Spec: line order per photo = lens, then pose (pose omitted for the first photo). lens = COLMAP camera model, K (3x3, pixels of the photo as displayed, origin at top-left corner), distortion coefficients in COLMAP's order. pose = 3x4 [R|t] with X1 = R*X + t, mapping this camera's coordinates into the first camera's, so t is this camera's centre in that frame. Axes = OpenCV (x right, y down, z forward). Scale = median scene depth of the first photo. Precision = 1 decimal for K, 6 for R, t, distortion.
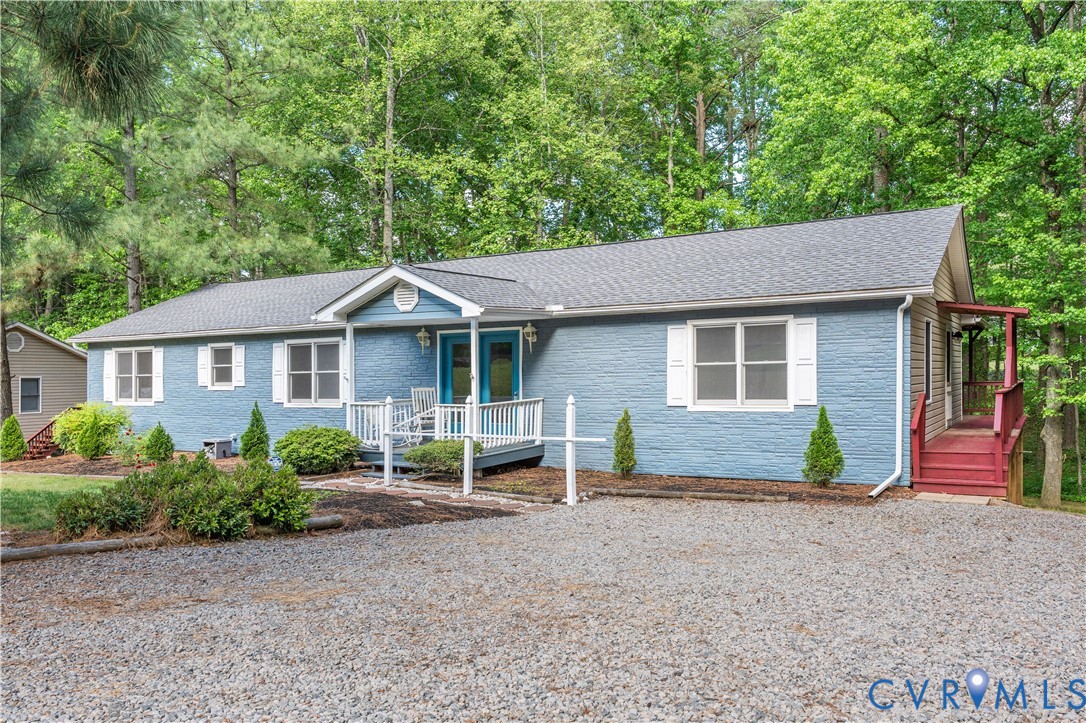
lens RADIAL K [[827.8, 0, 546.9], [0, 827.8, 366.0], [0, 0, 1]] dist [-0.012453, 0.015086]
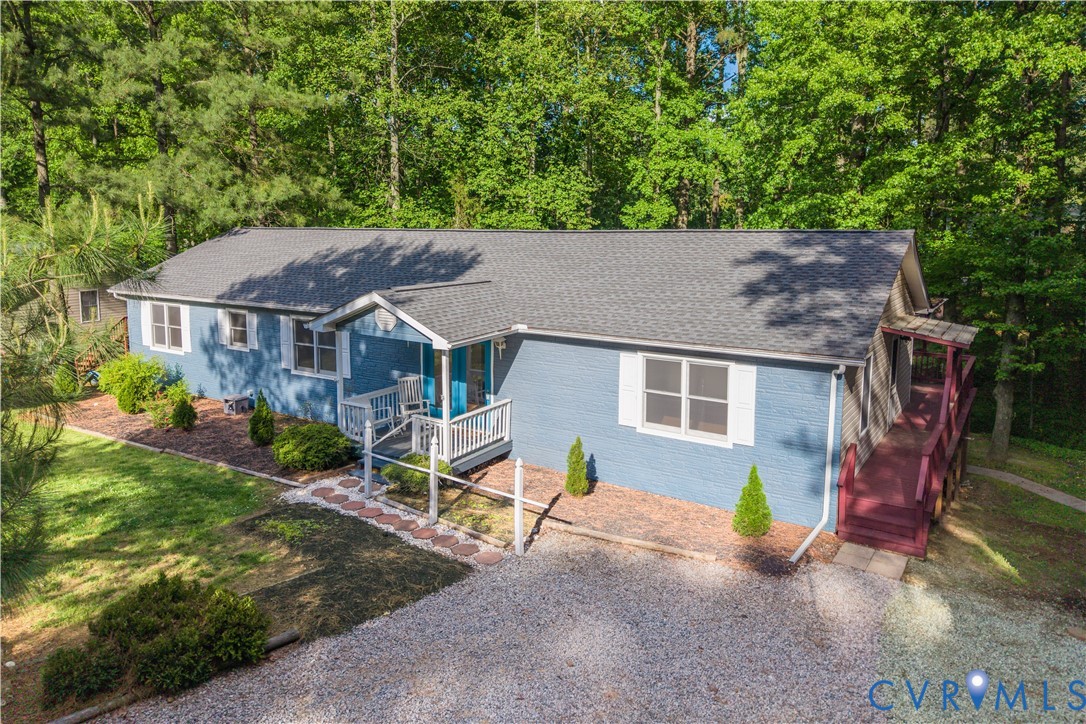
lens RADIAL K [[742.4, 0, 507.2], [0, 742.4, 303.7], [0, 0, 1]] dist [0.019417, -0.011998]
pose [[0.997518, 0.011034, -0.069548, 0.053770], [-0.002251, 0.992138, 0.125126, -0.197774], [0.070382, -0.124659, 0.989700, 0.025620]]
